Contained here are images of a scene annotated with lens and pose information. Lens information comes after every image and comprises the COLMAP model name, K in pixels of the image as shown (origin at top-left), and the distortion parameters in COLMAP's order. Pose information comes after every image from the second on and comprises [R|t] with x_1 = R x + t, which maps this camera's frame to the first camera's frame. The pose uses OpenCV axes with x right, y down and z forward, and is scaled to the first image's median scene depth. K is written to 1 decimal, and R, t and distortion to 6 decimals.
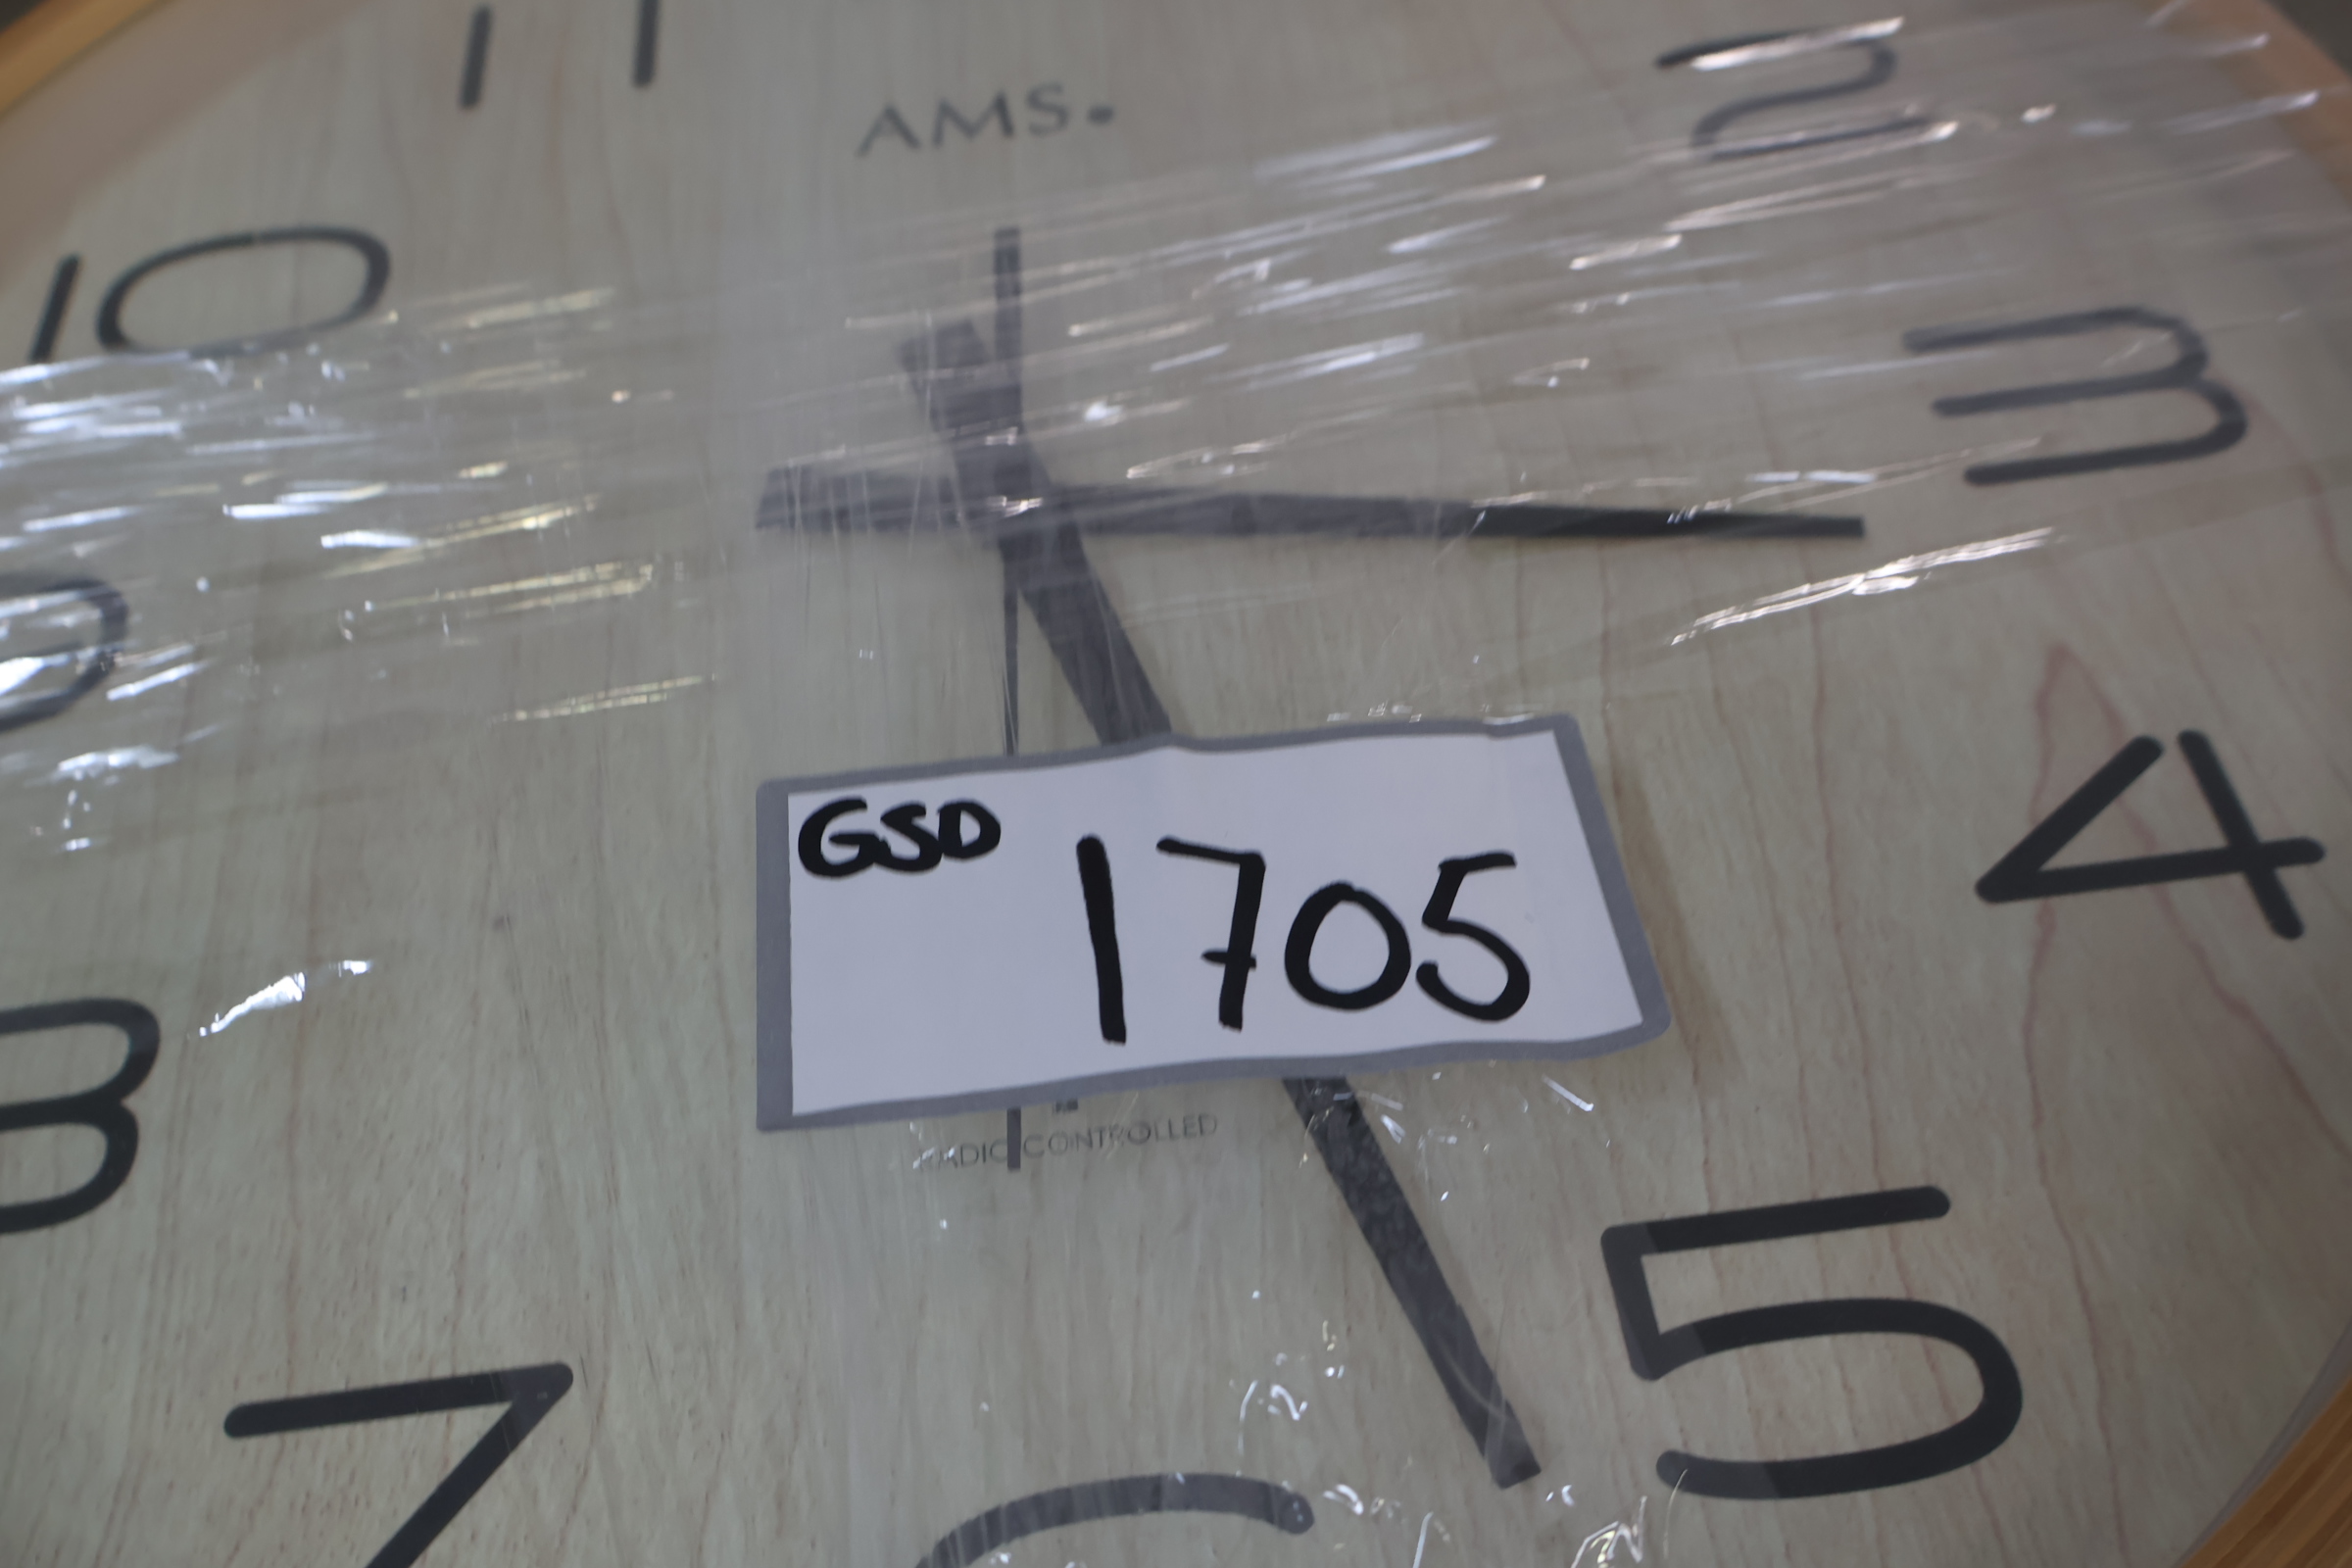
lens RADIAL K [[2063.0, 0, 1177.7], [0, 2063.0, 788.9], [0, 0, 1]] dist [0.015813, -0.007720]
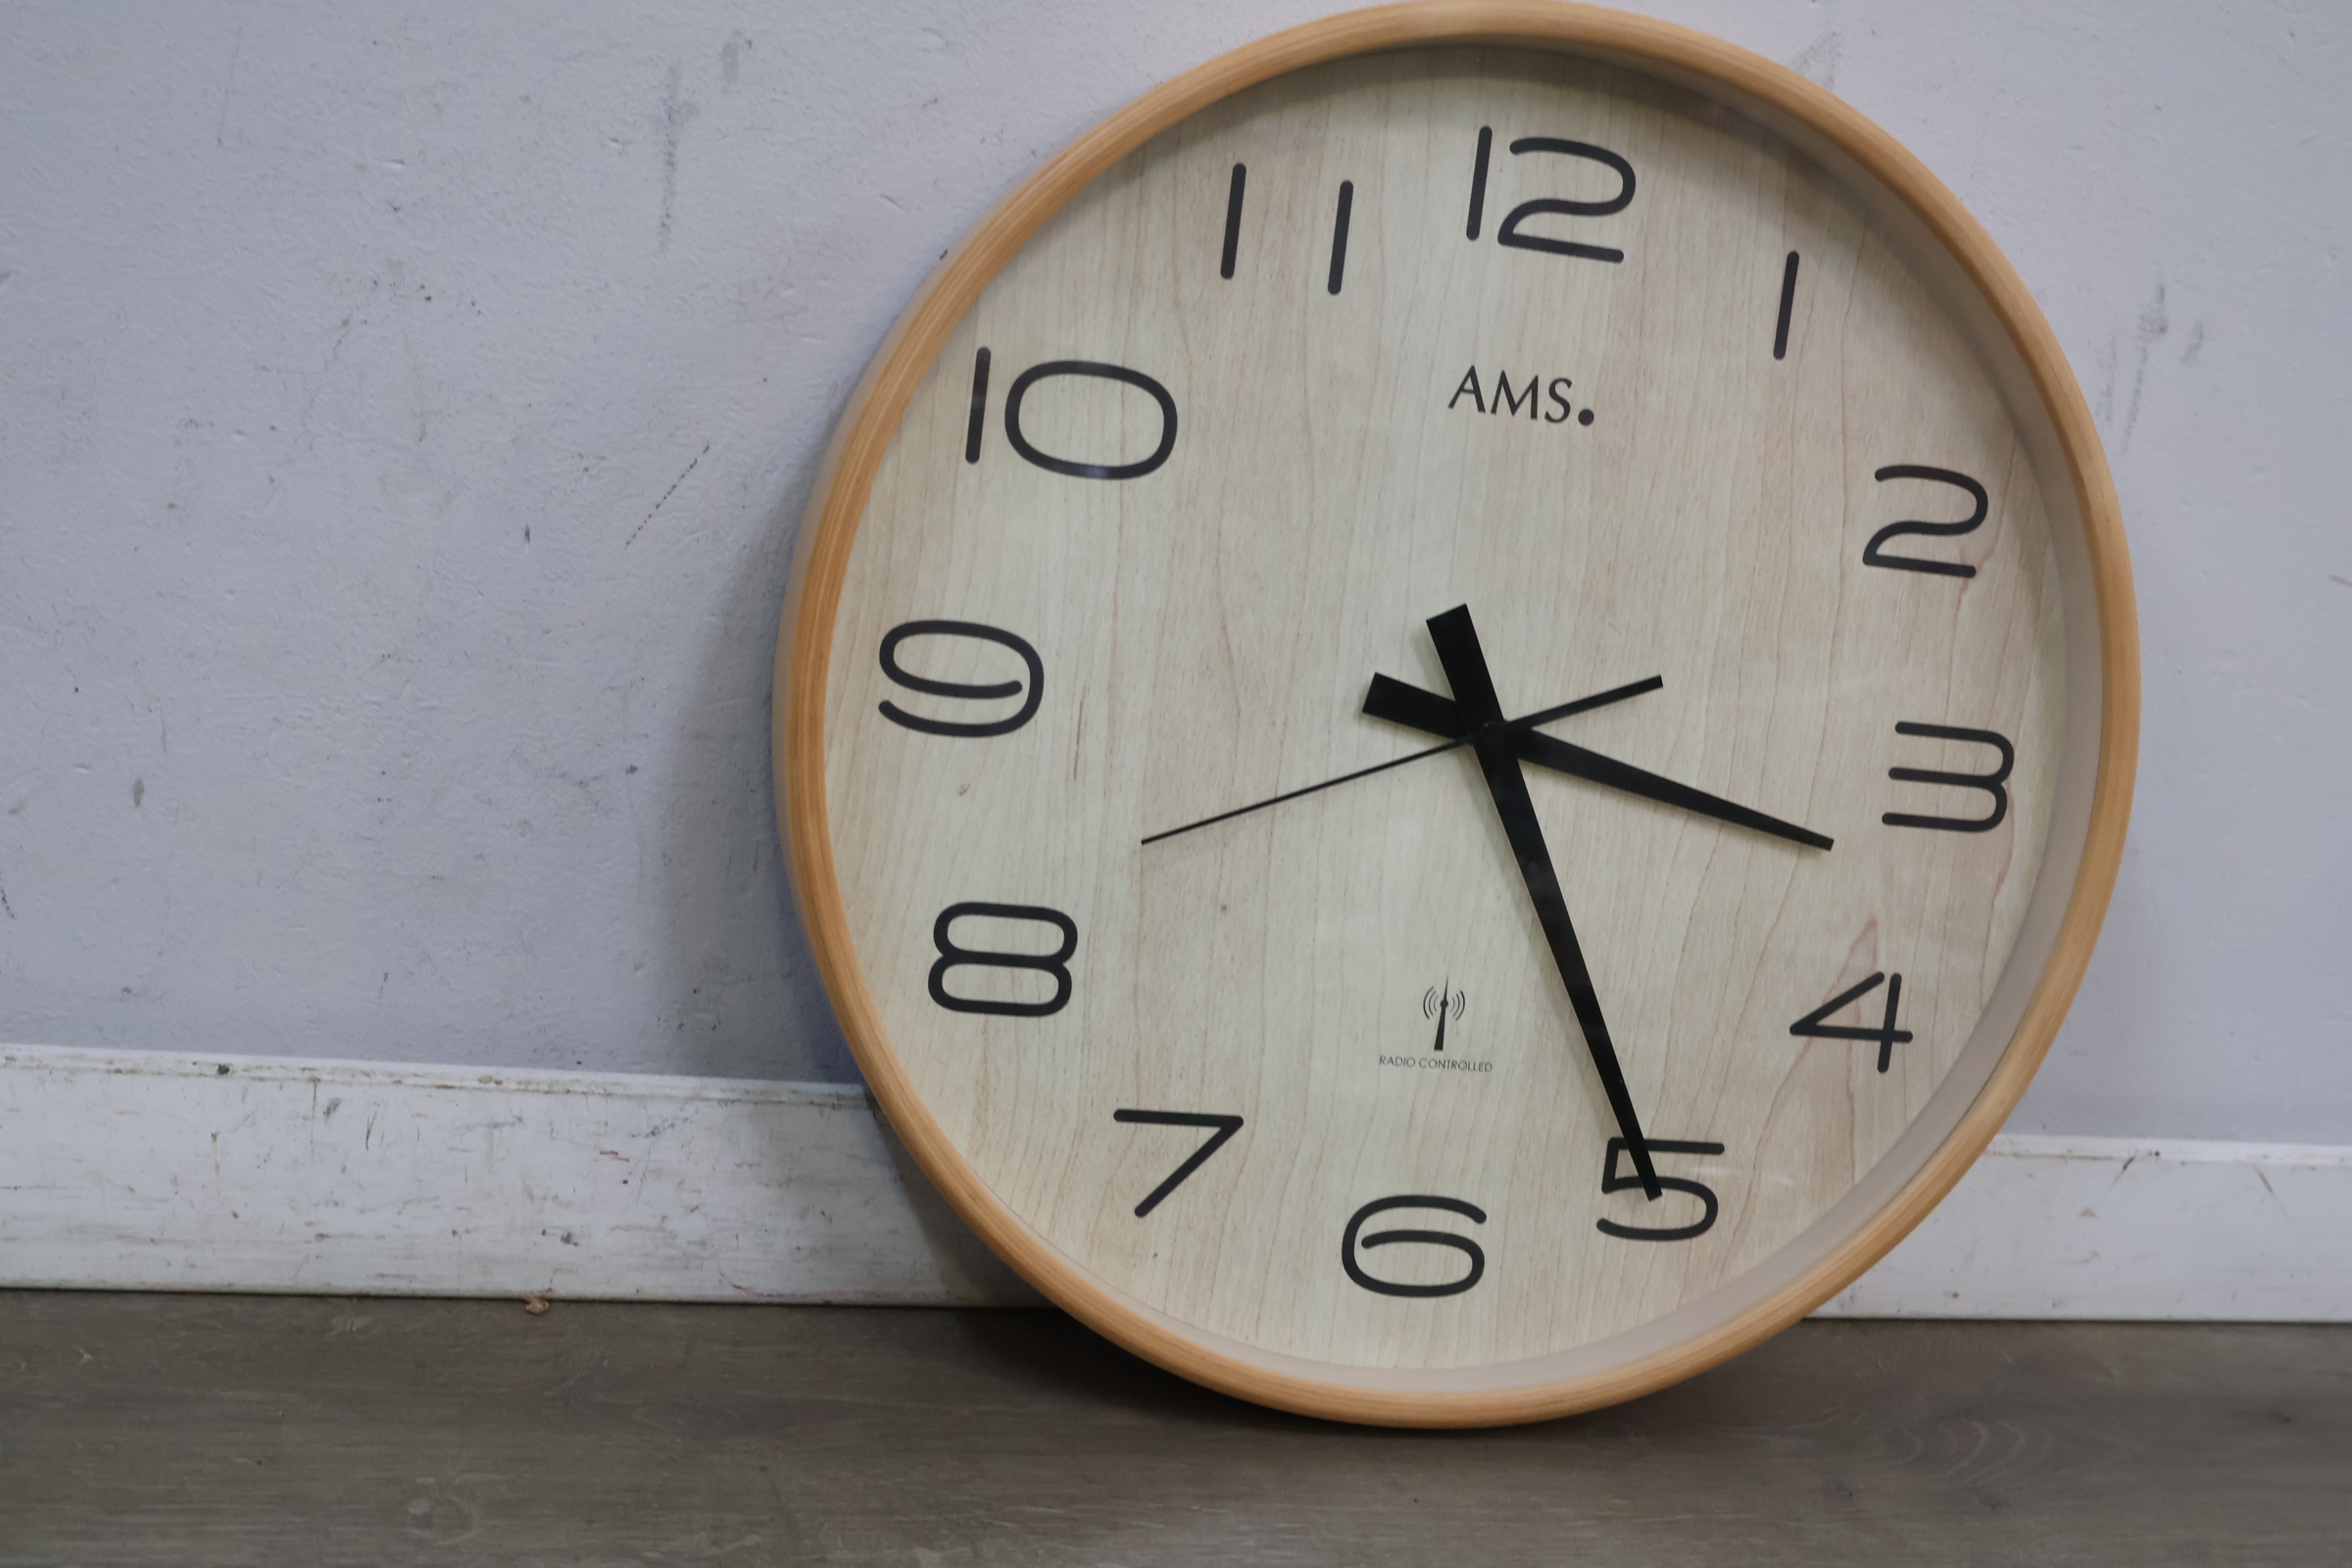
lens RADIAL K [[2501.0, 0, 1173.0], [0, 2501.0, 792.0], [0, 0, 1]] dist [0.000563, 0.000000]
pose [[0.925285, 0.180070, 0.333799, -1.369461], [-0.358104, 0.704698, 0.612505, -1.742102], [-0.124933, -0.686277, 0.716530, -0.881413]]
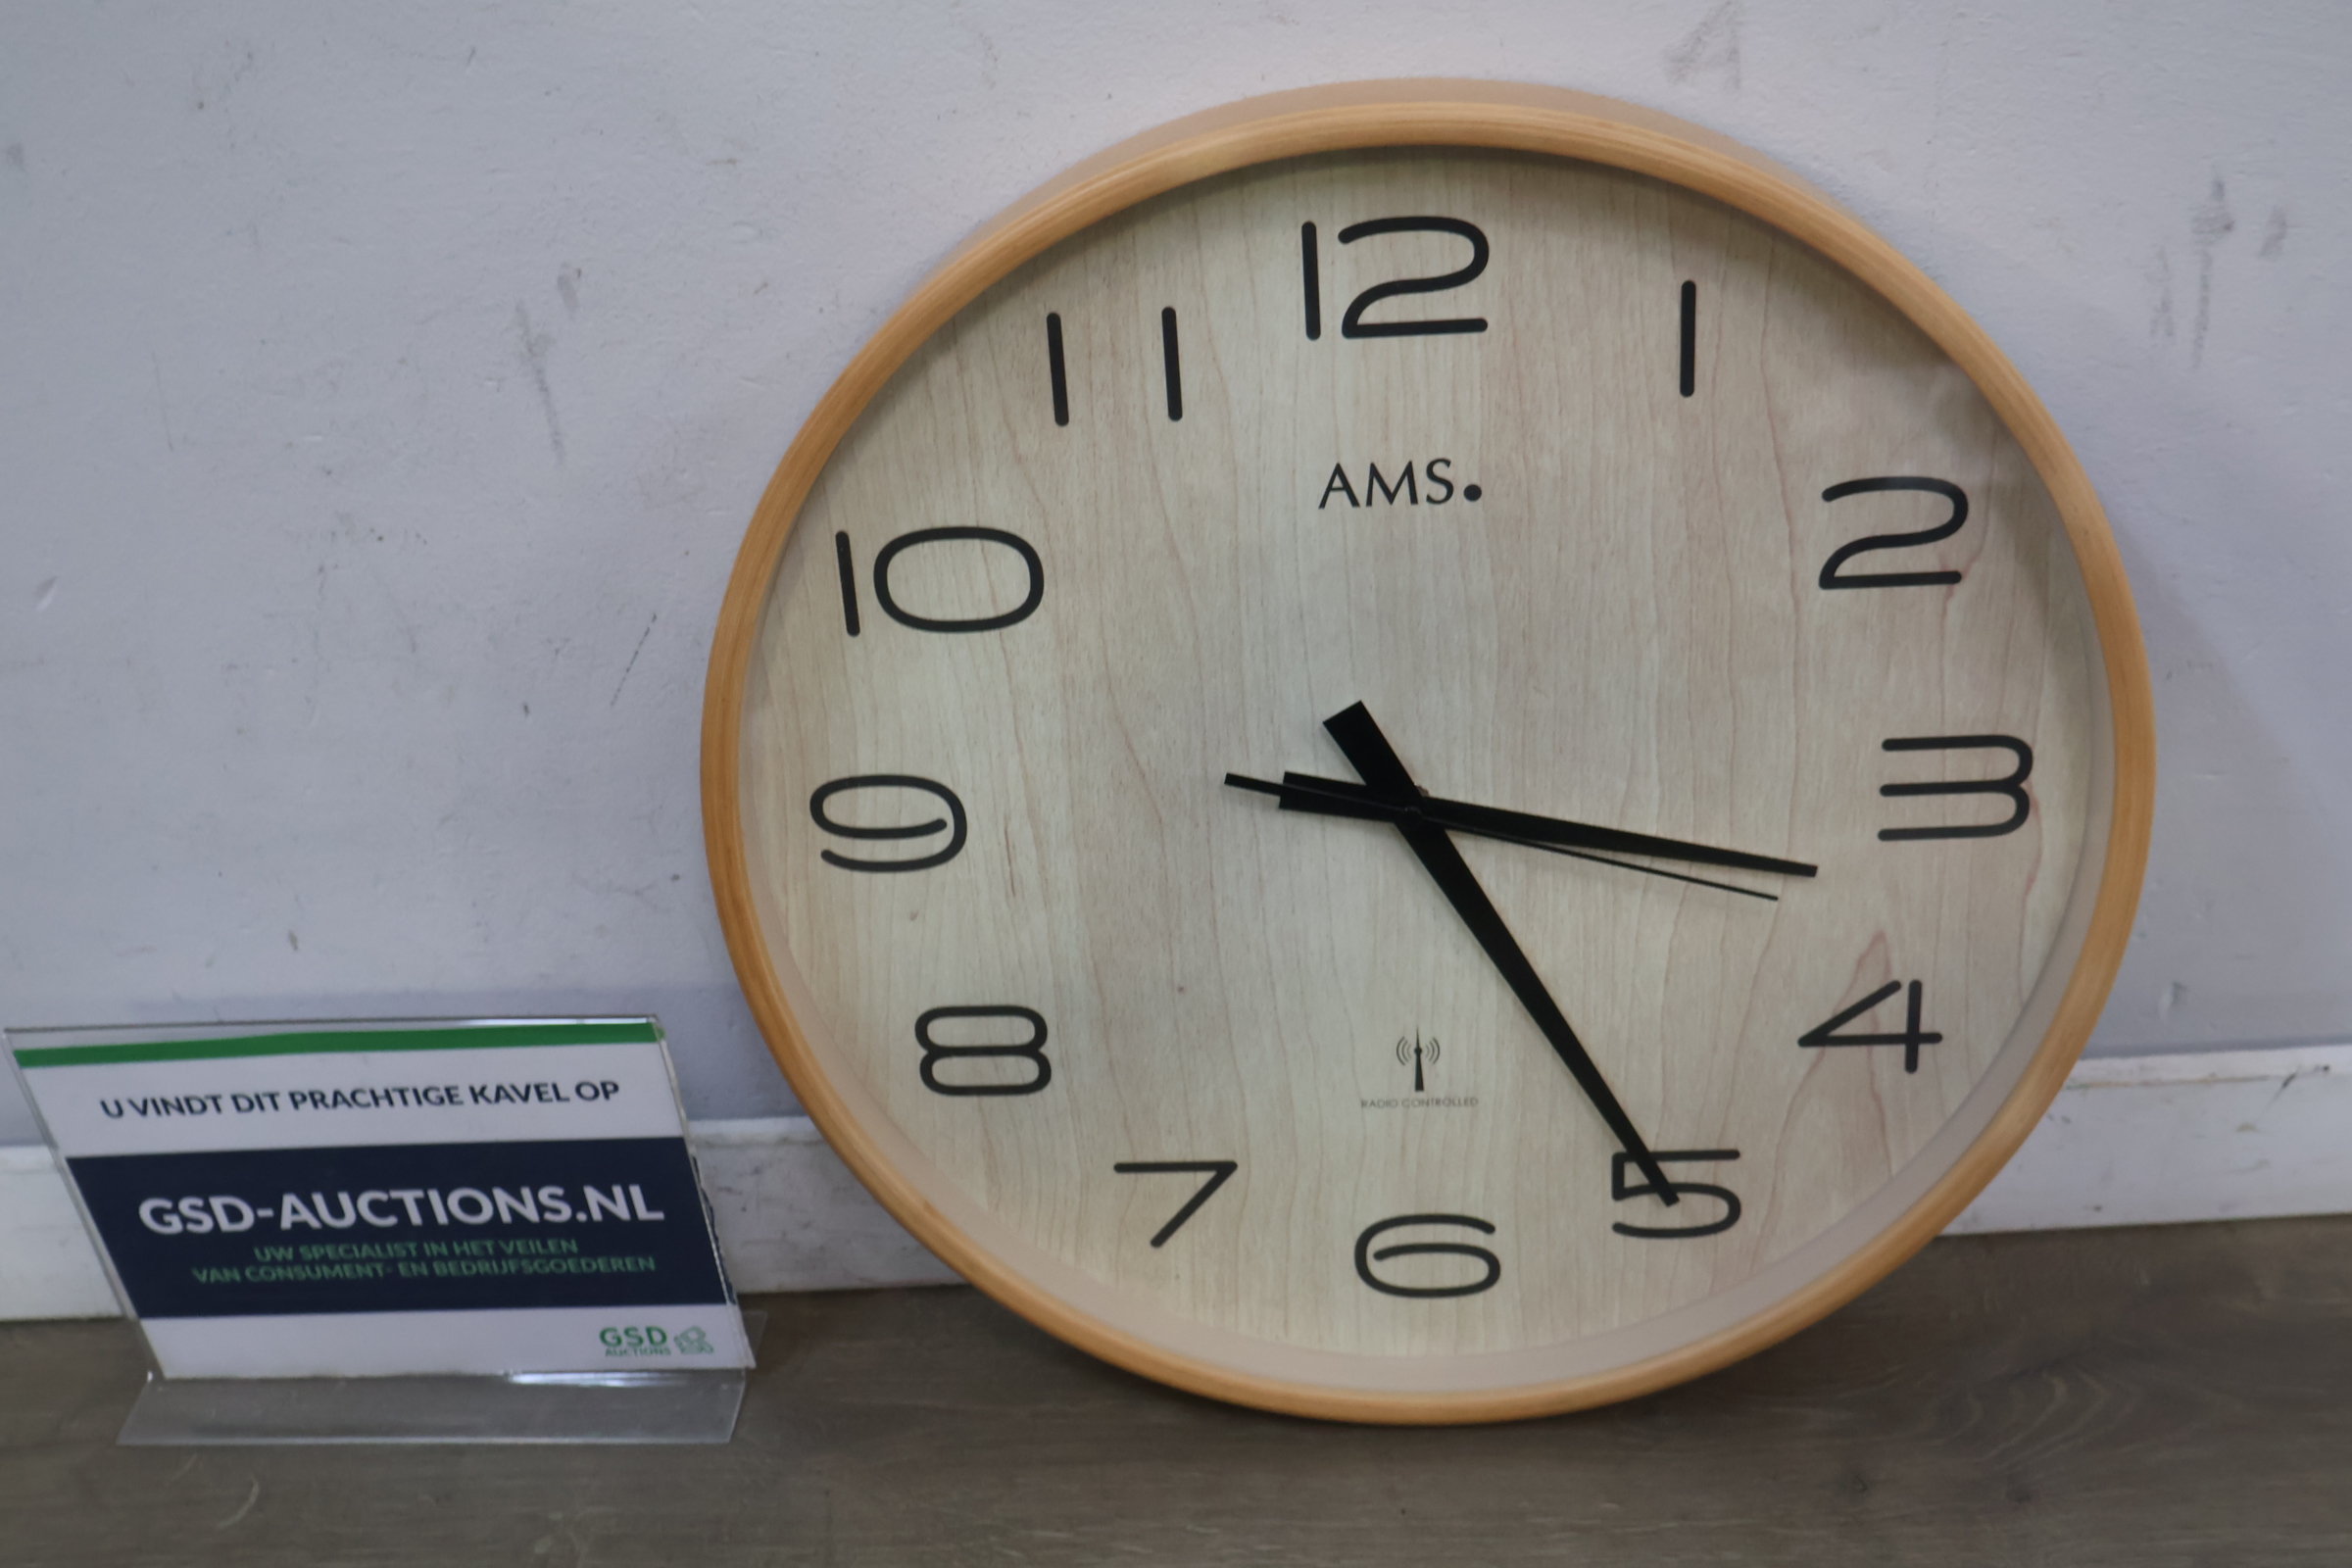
lens RADIAL K [[2501.0, 0, 1179.1], [0, 2501.0, 781.1], [0, 0, 1]] dist [0.000563, 0.000000]
pose [[0.999188, 0.031424, 0.025209, -0.430606], [-0.037736, 0.510970, 0.858770, -2.626392], [0.014105, -0.859024, 0.511741, -0.261420]]
